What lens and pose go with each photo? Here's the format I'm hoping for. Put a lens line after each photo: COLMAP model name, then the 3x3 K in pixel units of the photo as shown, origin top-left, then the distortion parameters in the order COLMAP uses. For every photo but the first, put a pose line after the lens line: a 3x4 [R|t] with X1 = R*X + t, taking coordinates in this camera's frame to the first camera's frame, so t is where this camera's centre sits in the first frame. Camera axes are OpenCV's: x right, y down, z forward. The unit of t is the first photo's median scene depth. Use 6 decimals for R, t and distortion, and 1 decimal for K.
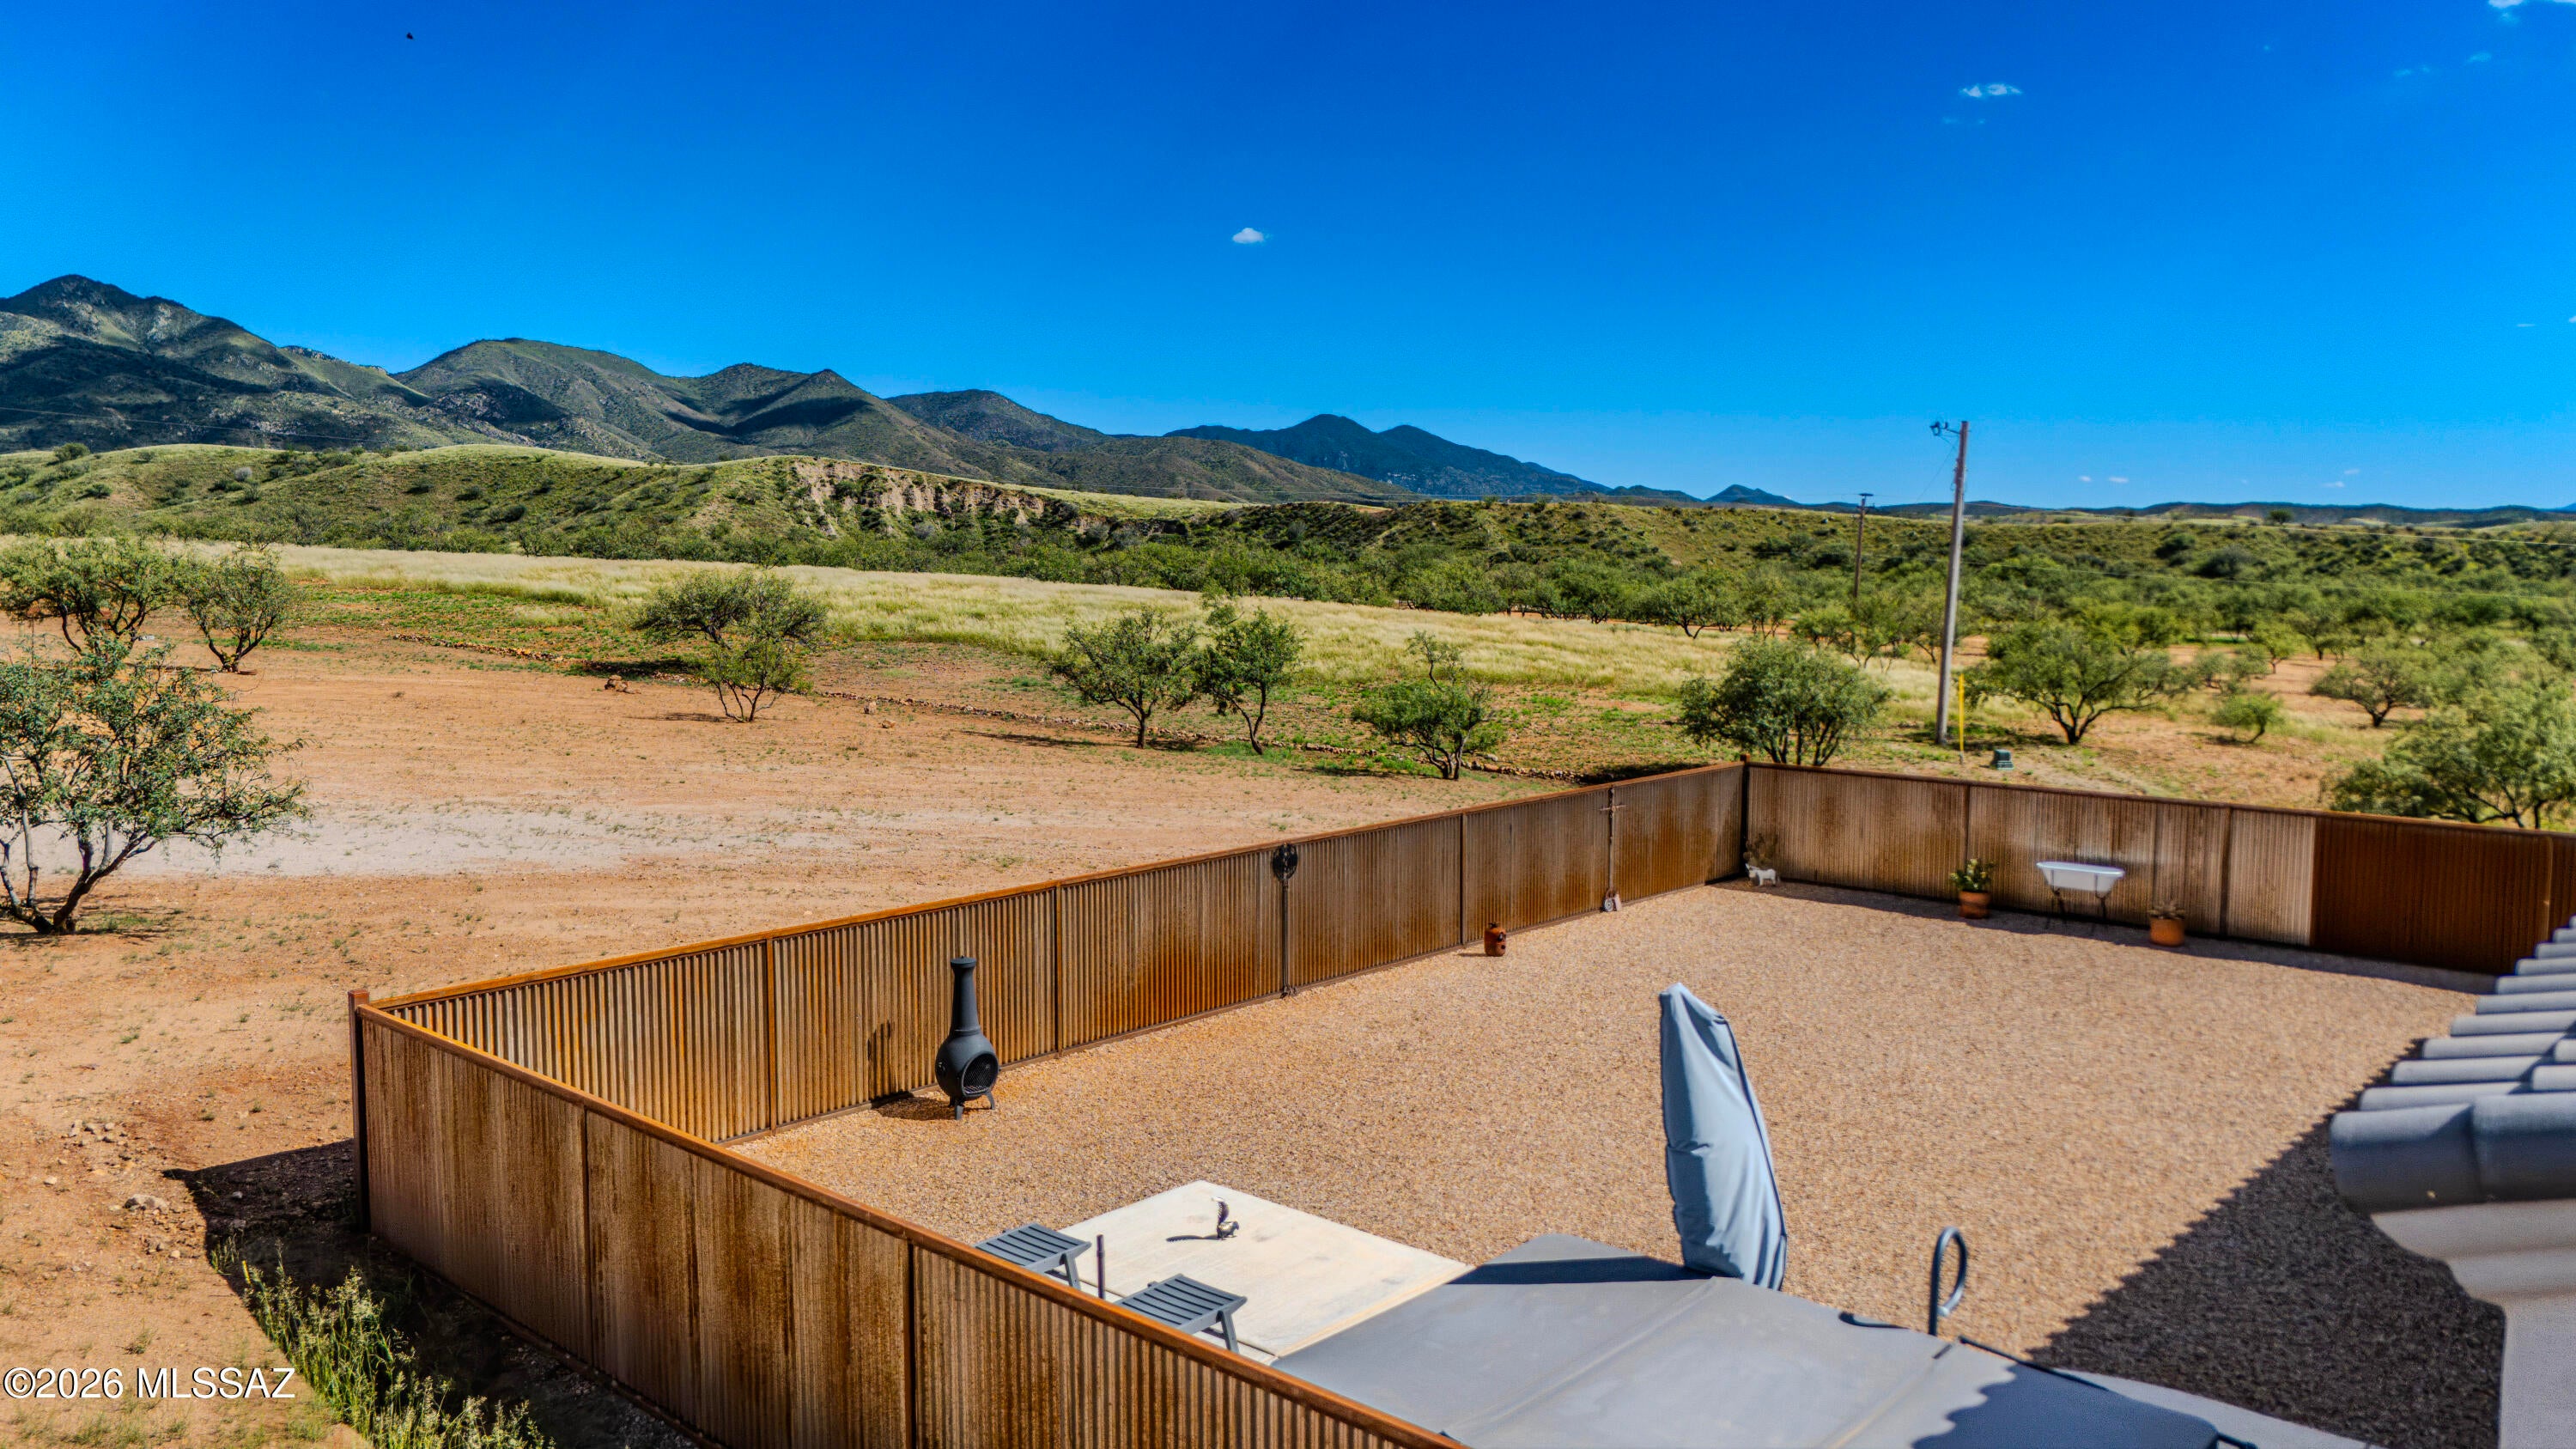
lens RADIAL K [[1904.7, 0, 1288.0], [0, 1904.7, 724.5], [0, 0, 1]] dist [0.084911, -0.093966]
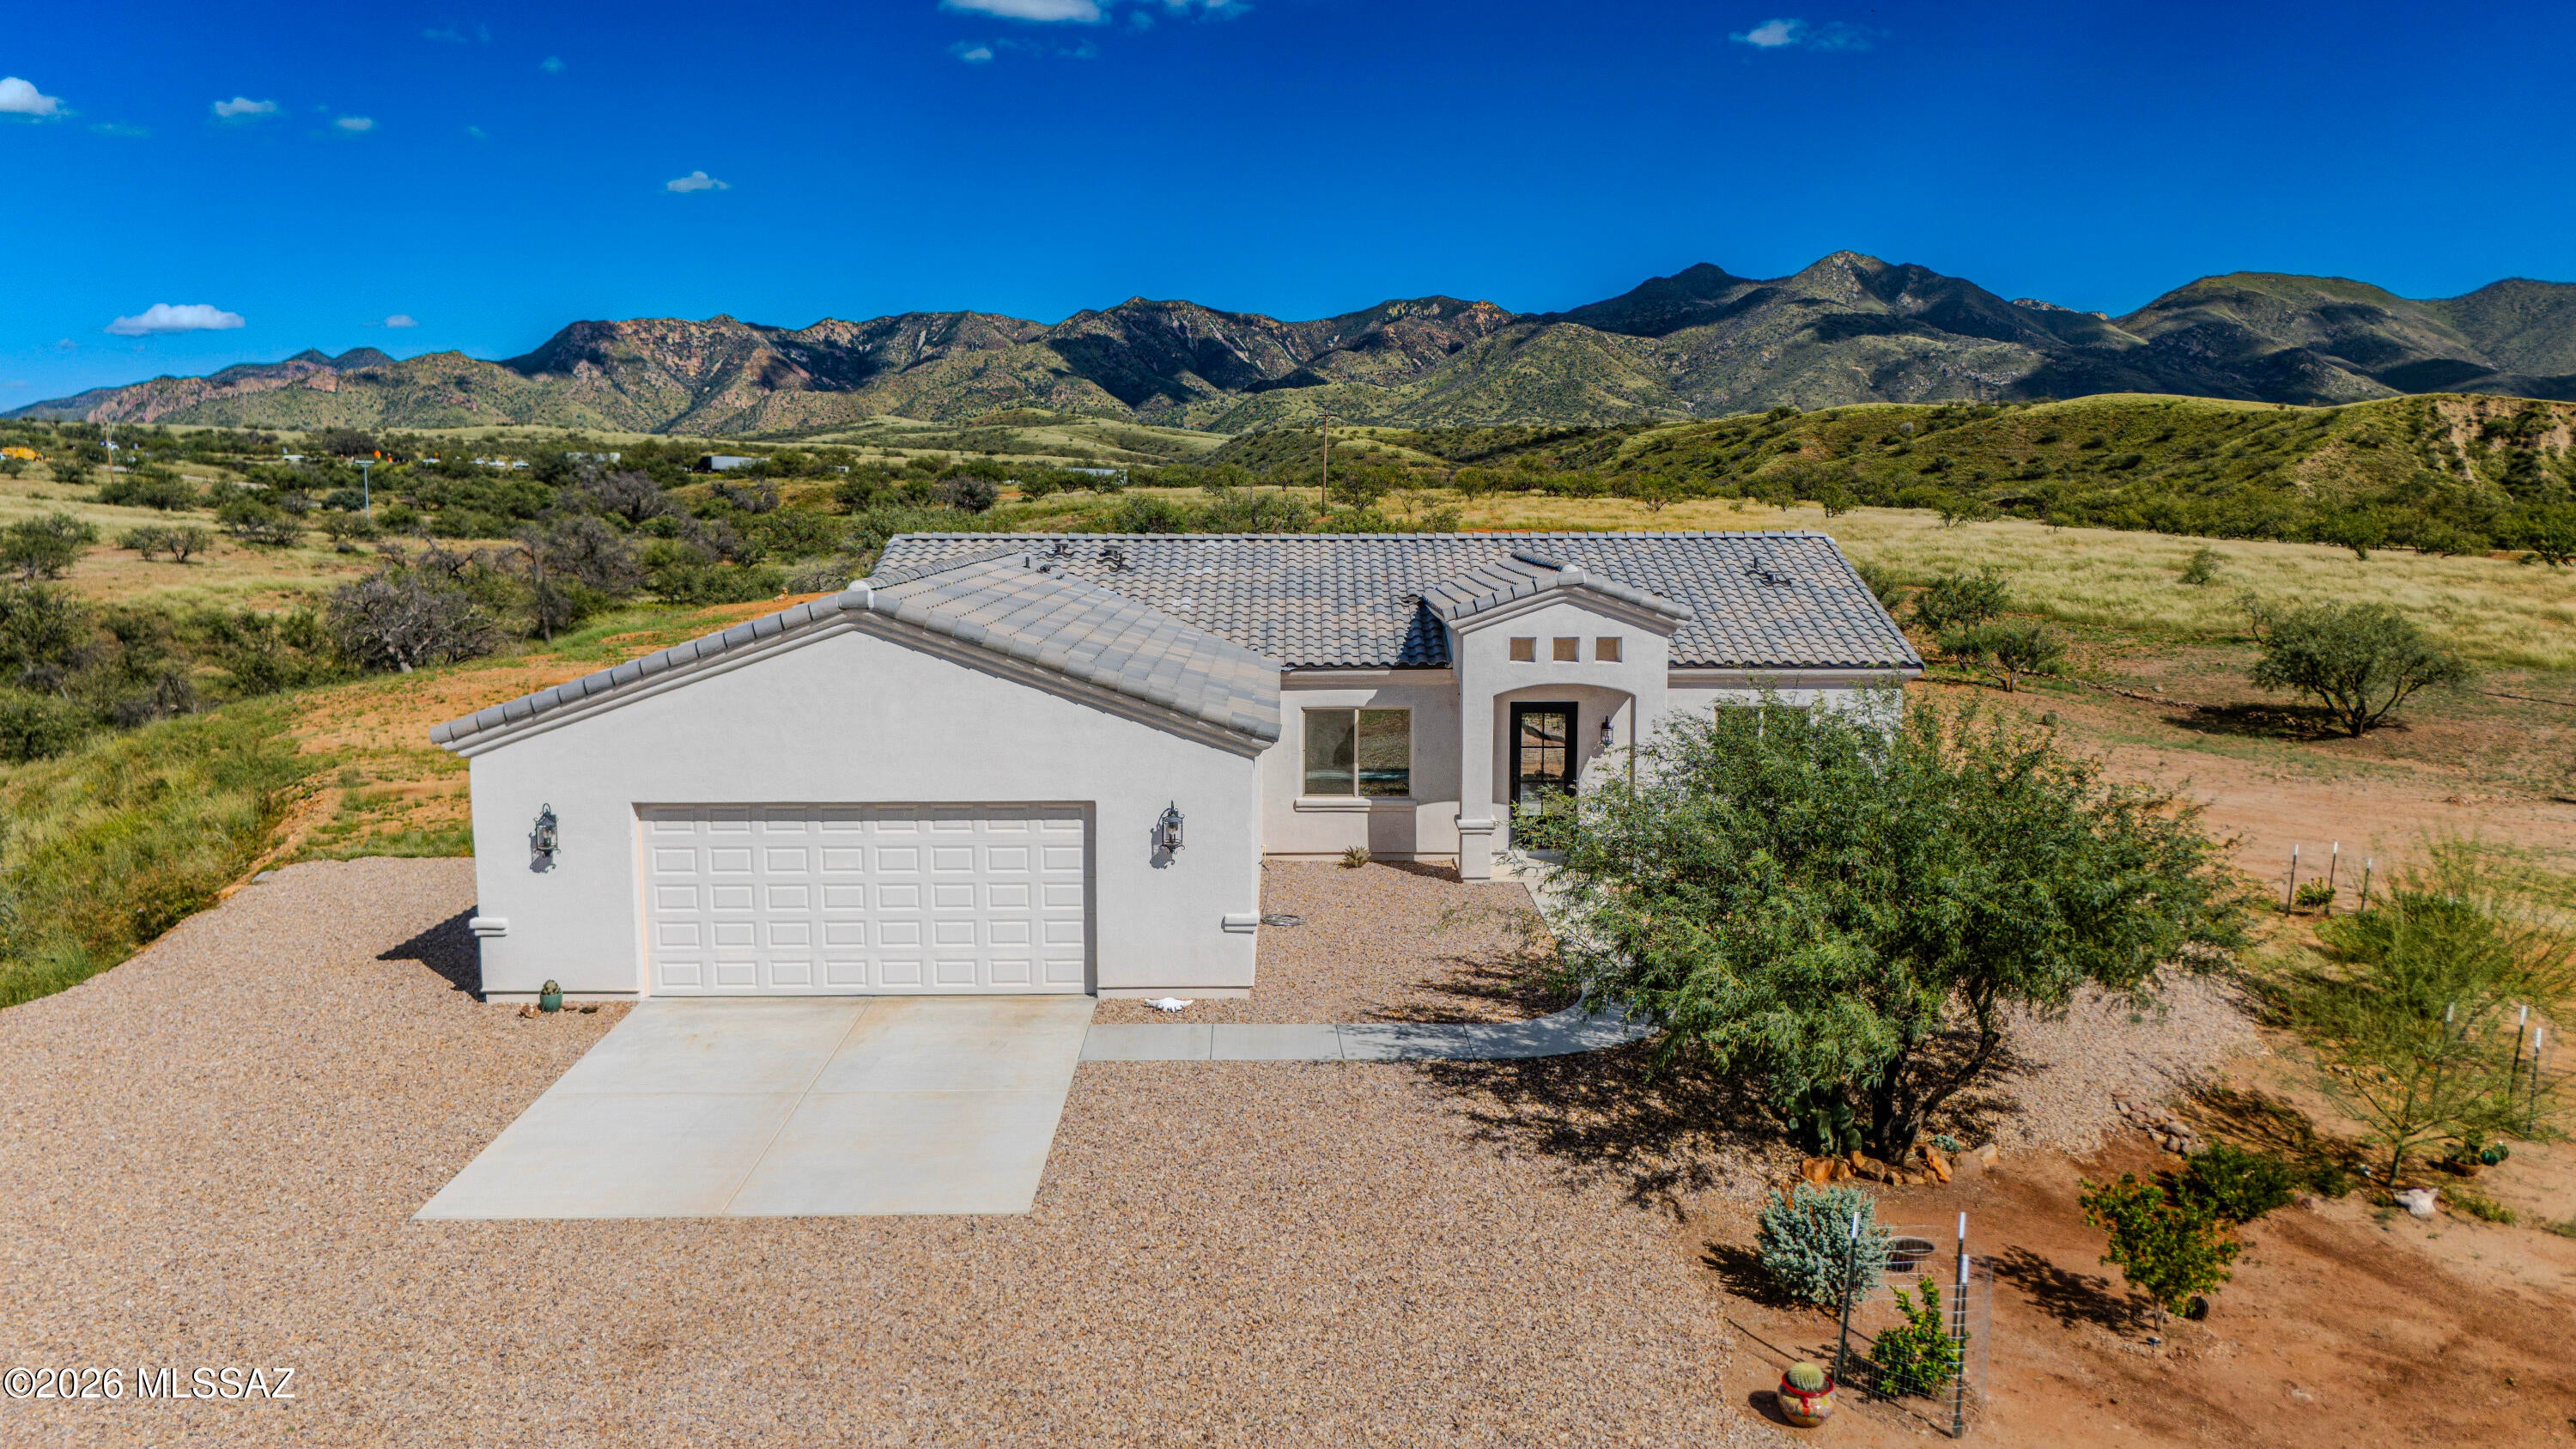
lens RADIAL K [[1904.7, 0, 1288.0], [0, 1904.7, 724.5], [0, 0, 1]] dist [0.084911, -0.093966]
pose [[0.675339, 0.092974, -0.731624, 0.060678], [-0.071183, 0.995608, 0.060814, 0.000204], [0.734065, 0.011010, 0.678990, -0.029911]]
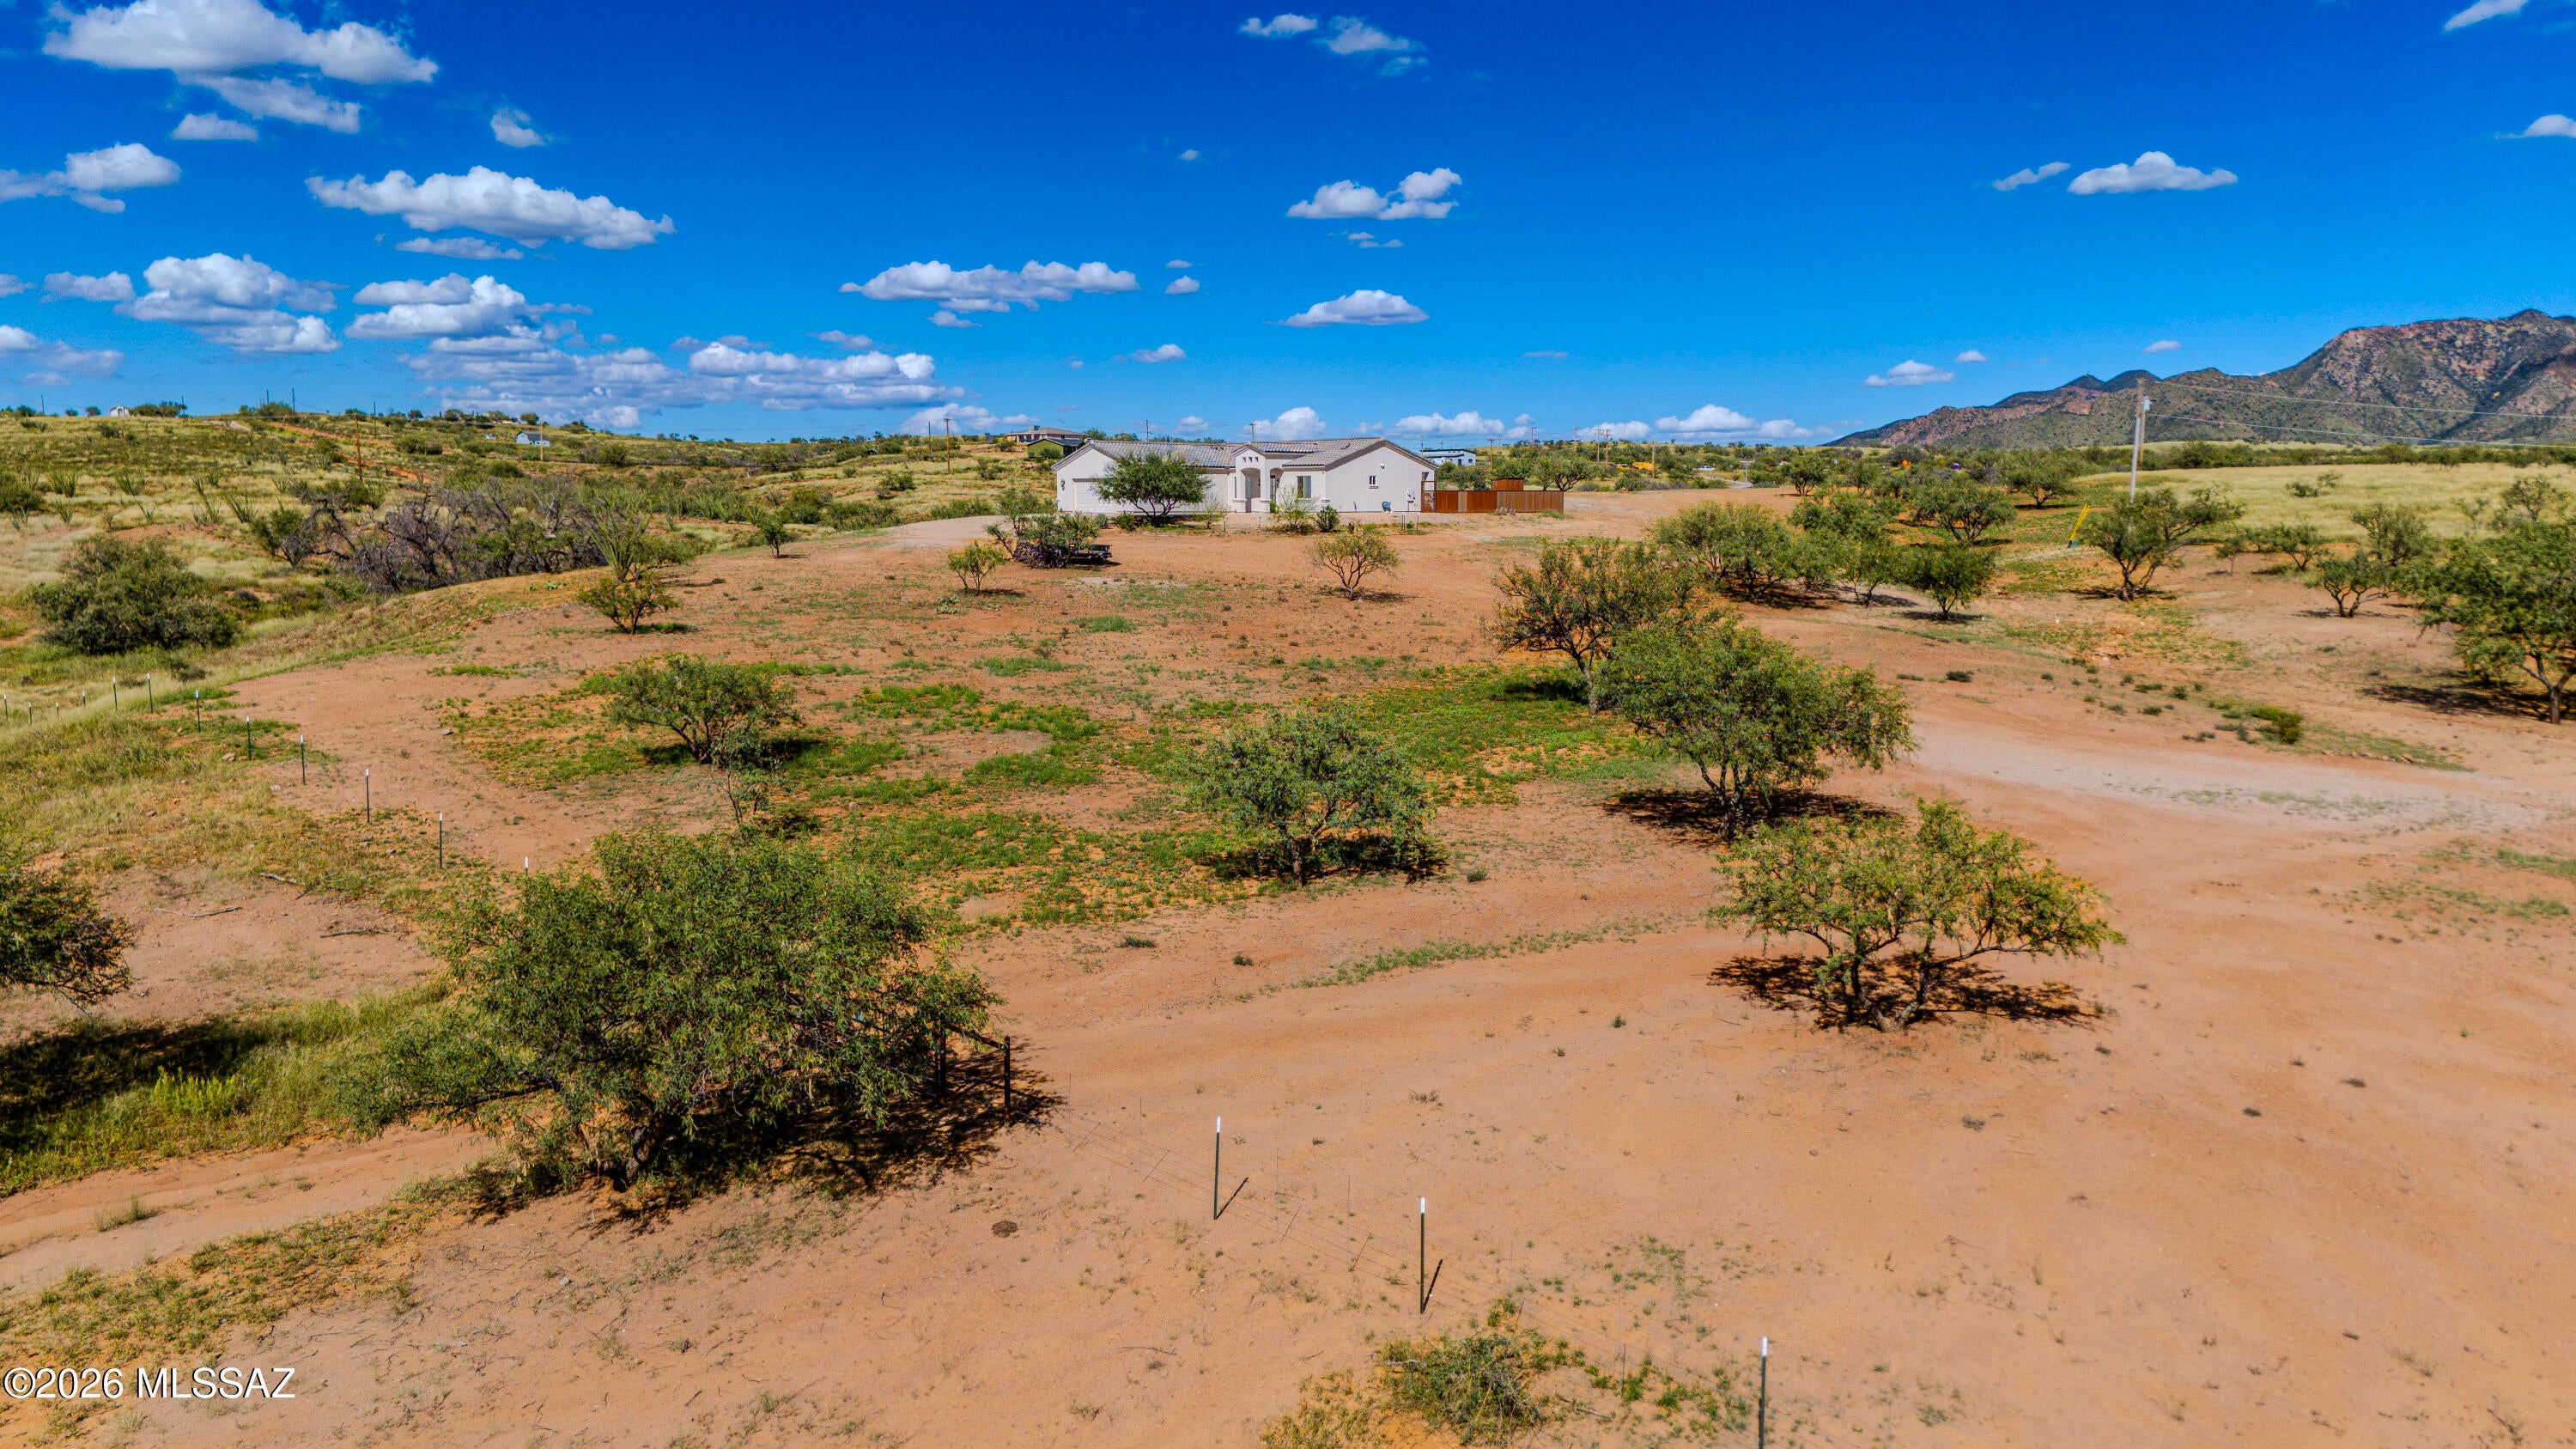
lens RADIAL K [[1886.3, 0, 1290.7], [0, 1886.3, 741.4], [0, 0, 1]] dist [0.078360, -0.084330]
pose [[-0.109908, 0.125300, -0.986012, 0.237494], [-0.096208, 0.986023, 0.136025, 0.002552], [0.989275, 0.109812, -0.096317, 0.034042]]
